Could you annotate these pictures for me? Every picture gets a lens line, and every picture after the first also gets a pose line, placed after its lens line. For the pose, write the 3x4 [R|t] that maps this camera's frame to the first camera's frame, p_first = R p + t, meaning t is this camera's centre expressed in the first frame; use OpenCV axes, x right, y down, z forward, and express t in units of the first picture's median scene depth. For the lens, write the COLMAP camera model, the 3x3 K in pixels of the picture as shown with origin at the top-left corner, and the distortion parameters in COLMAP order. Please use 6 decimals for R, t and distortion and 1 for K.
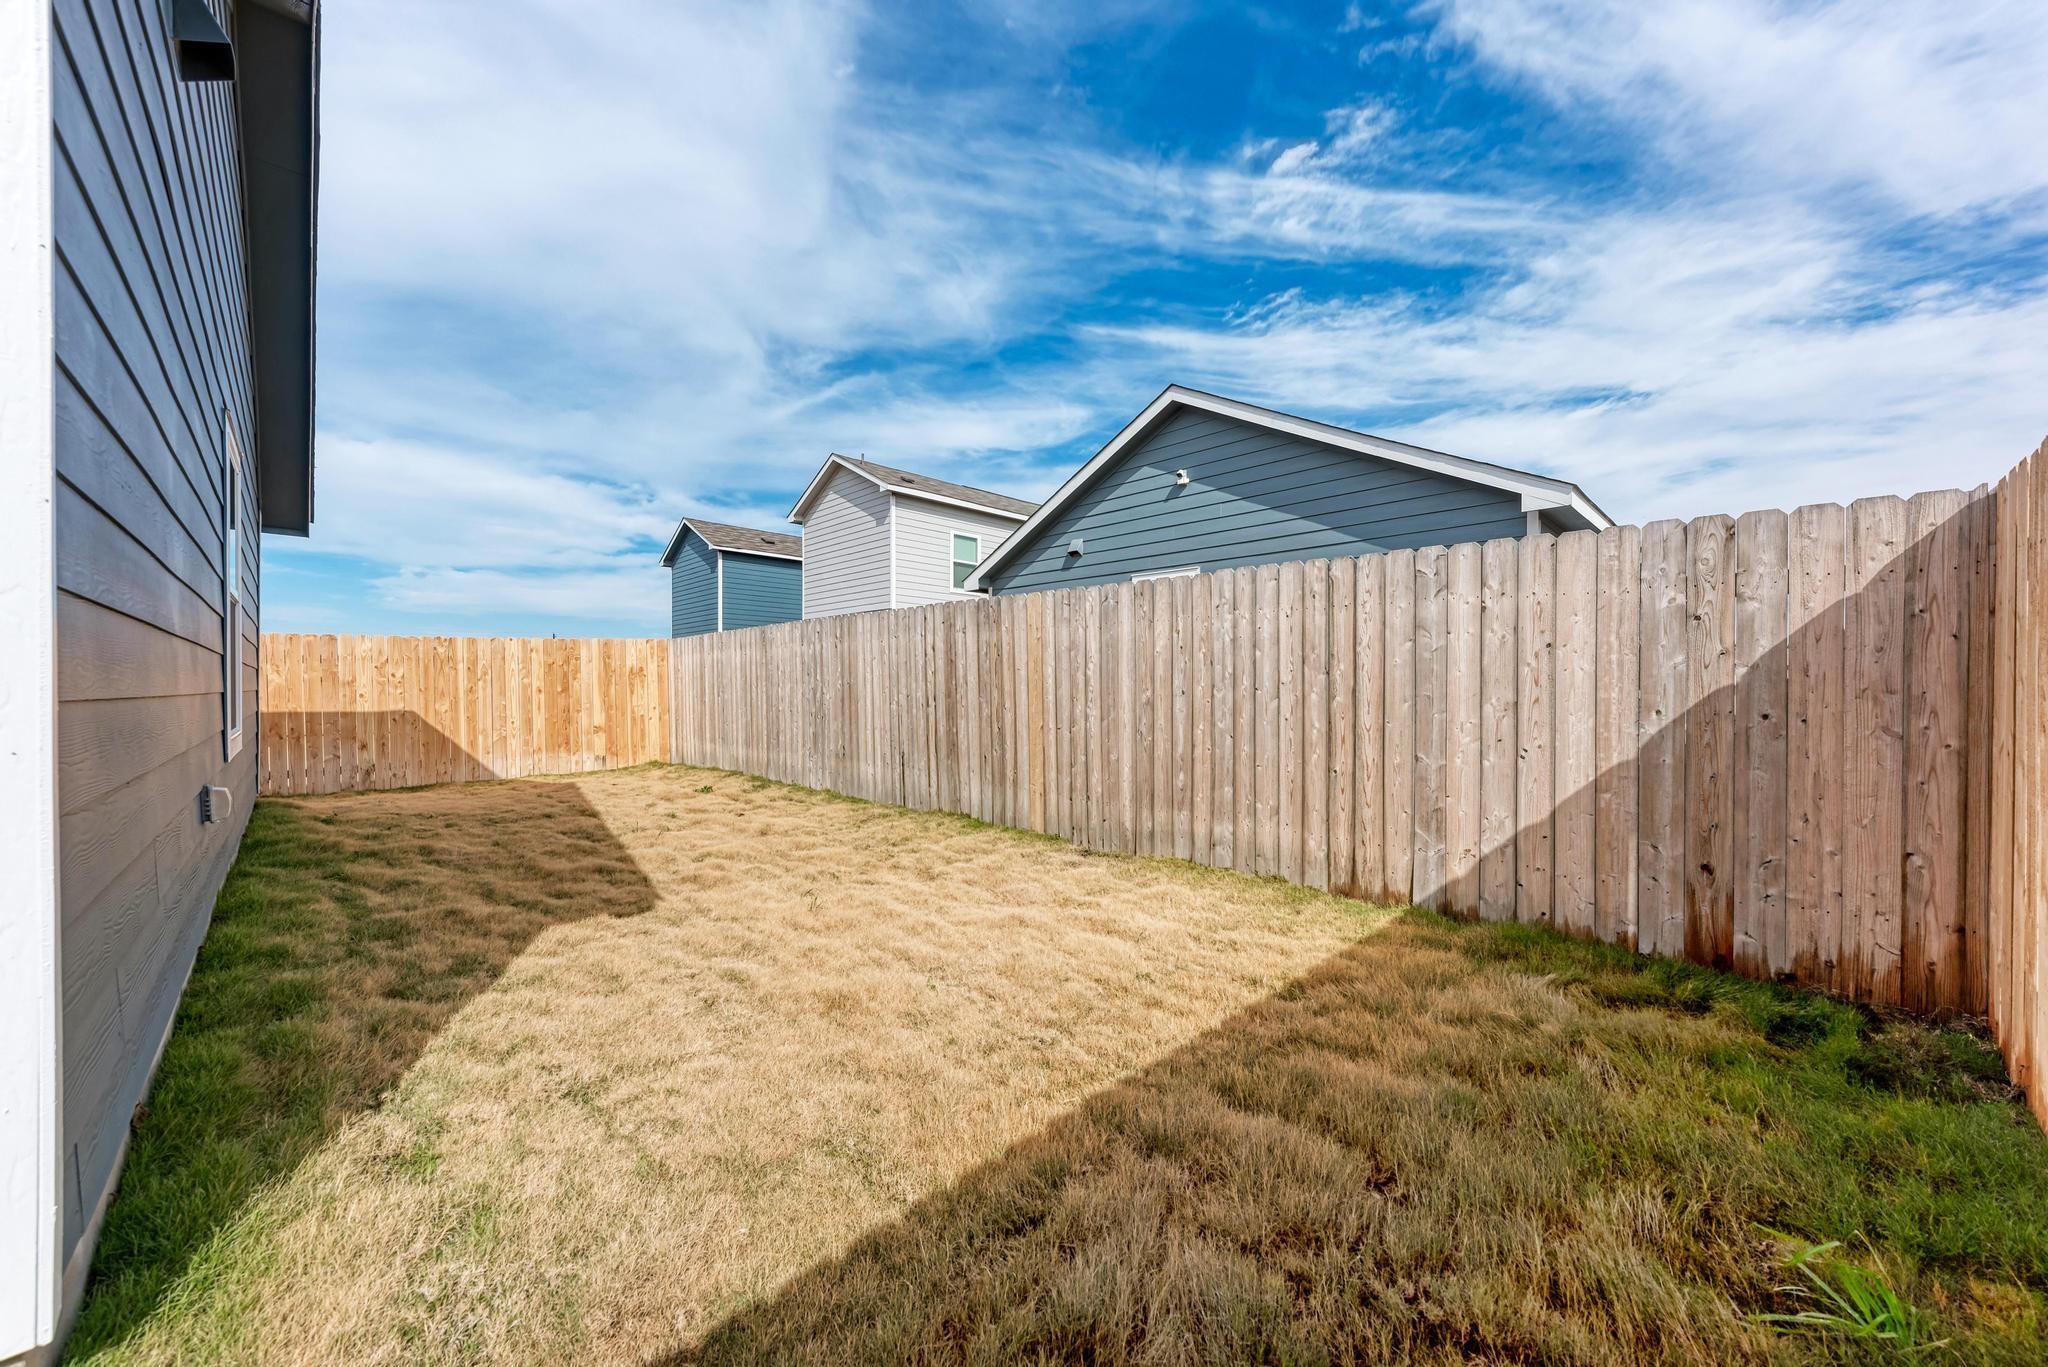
lens RADIAL K [[751.7, 0, 1027.9], [0, 751.7, 690.8], [0, 0, 1]] dist [0.000571, 0.000023]
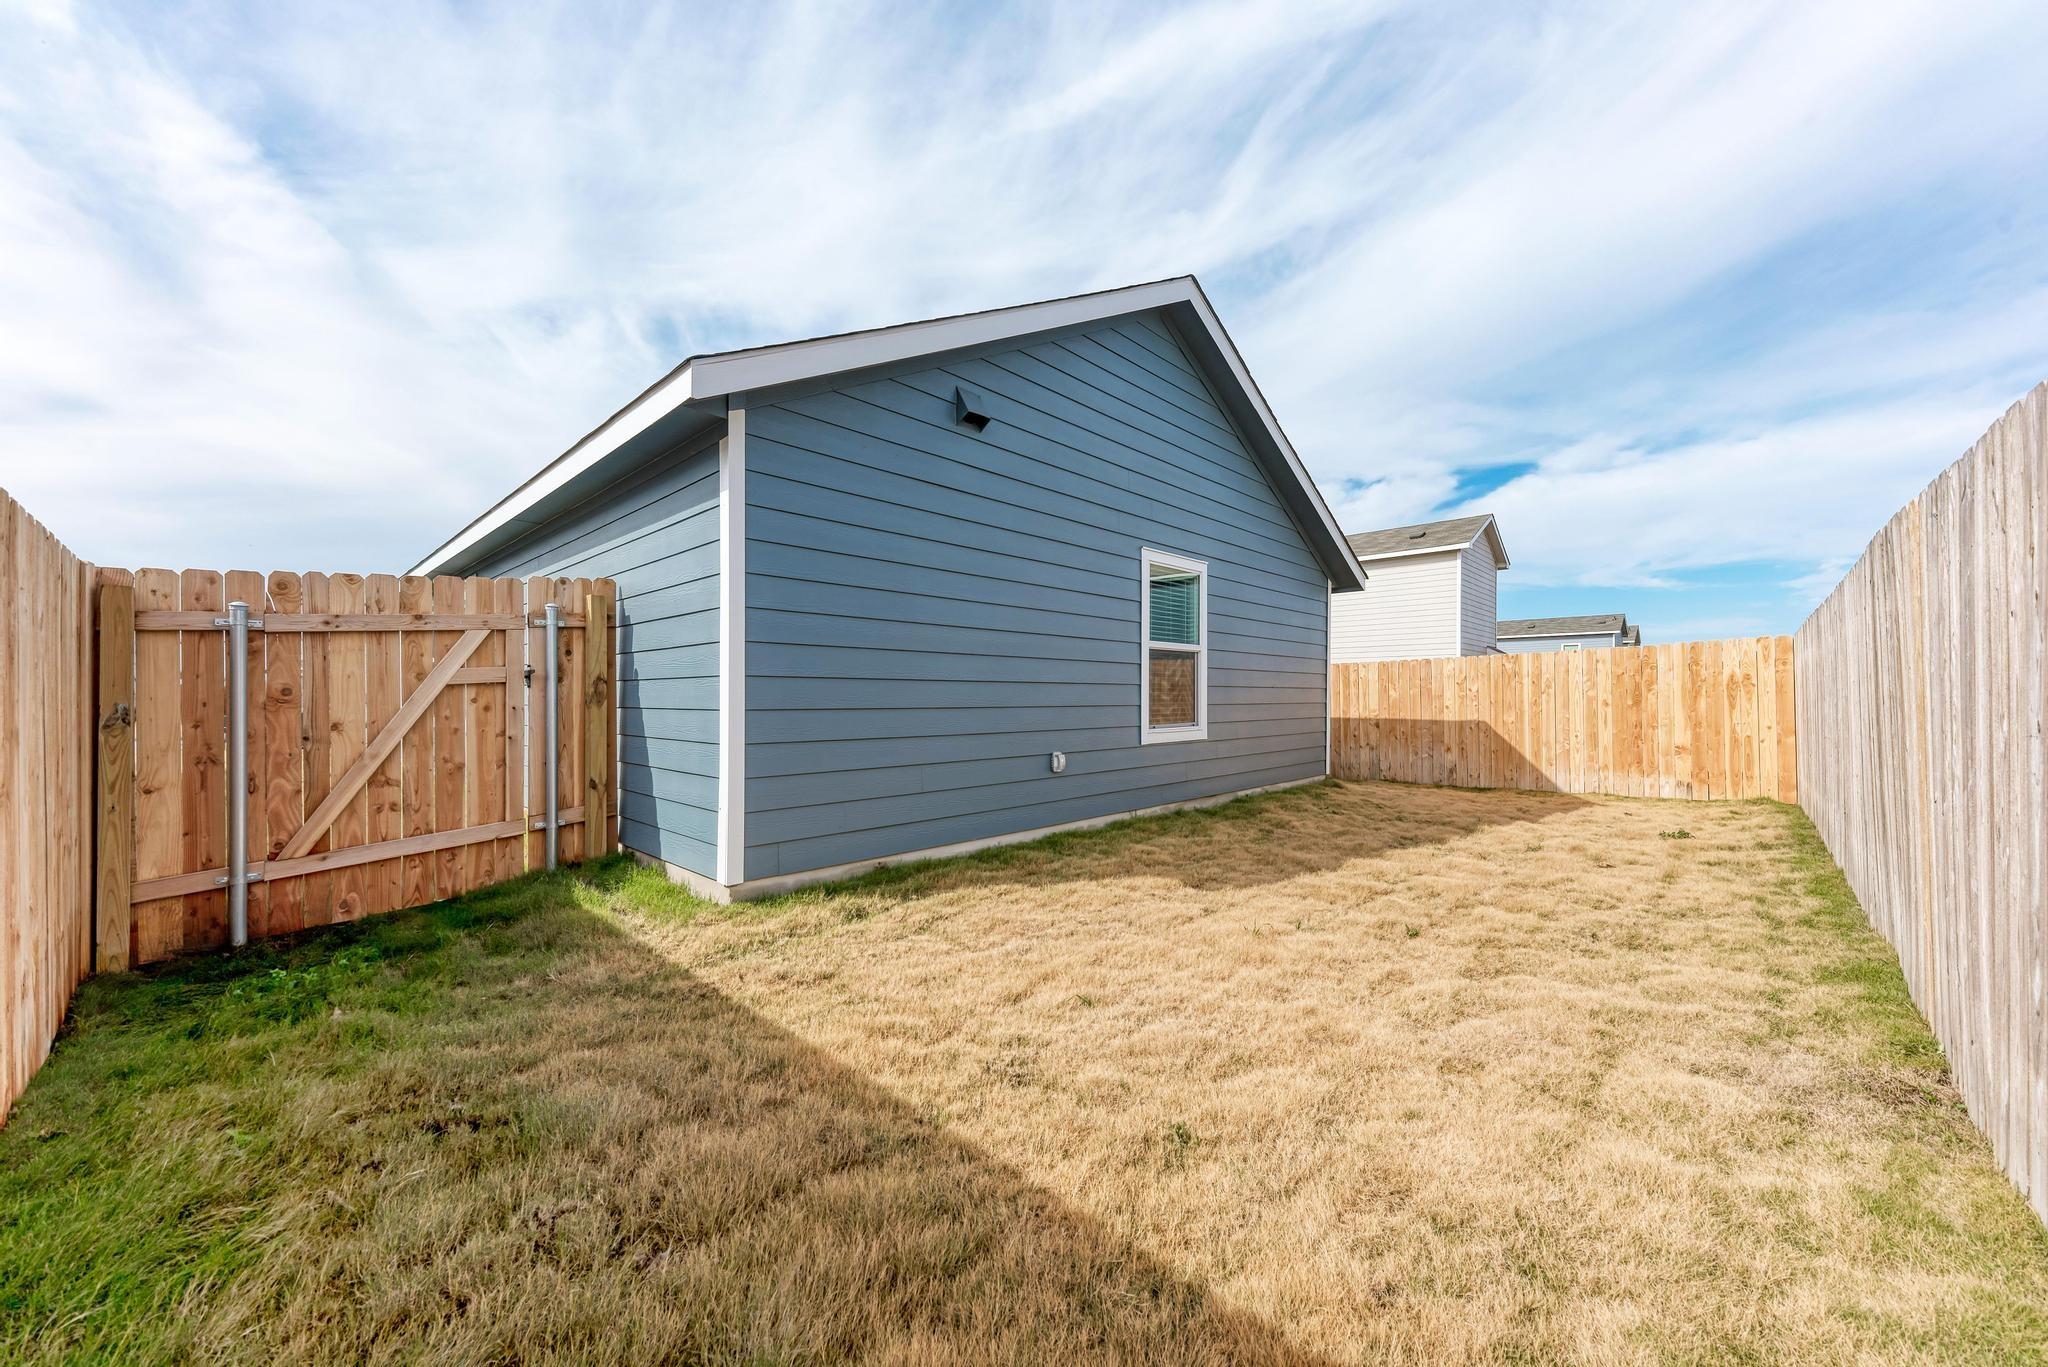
lens RADIAL K [[751.7, 0, 1028.0], [0, 751.7, 691.0], [0, 0, 1]] dist [0.000571, 0.000023]
pose [[0.040175, -0.009855, -0.999144, 0.256173], [-0.002580, 0.999947, -0.009967, -0.004908], [0.999189, 0.002978, 0.040147, 0.244484]]
